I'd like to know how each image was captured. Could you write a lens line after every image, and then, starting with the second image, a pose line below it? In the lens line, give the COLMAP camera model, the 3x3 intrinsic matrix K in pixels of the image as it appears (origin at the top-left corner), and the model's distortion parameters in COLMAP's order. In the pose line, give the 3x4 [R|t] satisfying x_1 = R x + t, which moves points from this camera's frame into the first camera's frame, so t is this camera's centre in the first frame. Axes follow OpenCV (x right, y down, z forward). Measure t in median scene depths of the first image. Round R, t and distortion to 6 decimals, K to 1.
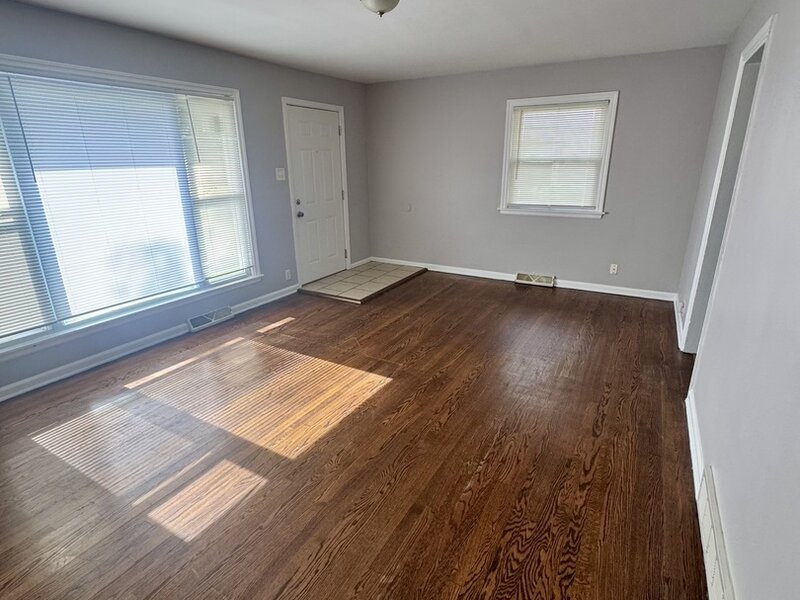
lens RADIAL K [[425.5, 0, 401.9], [0, 425.5, 299.2], [0, 0, 1]] dist [-0.000091, 0.000665]
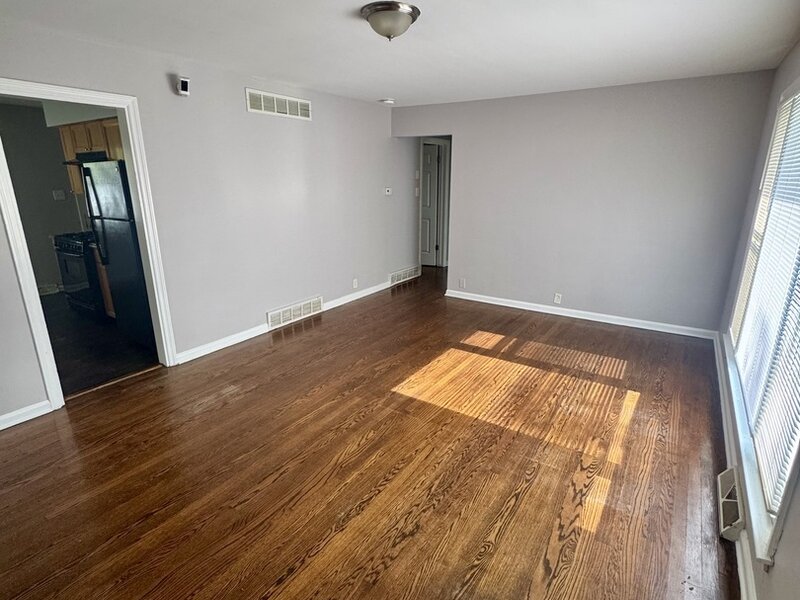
lens RADIAL K [[425.5, 0, 401.9], [0, 425.5, 299.2], [0, 0, 1]] dist [-0.000091, 0.000665]
pose [[-0.997786, -0.008386, 0.065970, -0.116362], [0.030315, 0.825594, 0.563450, -0.592415], [-0.059189, 0.564203, -0.823512, 1.718145]]
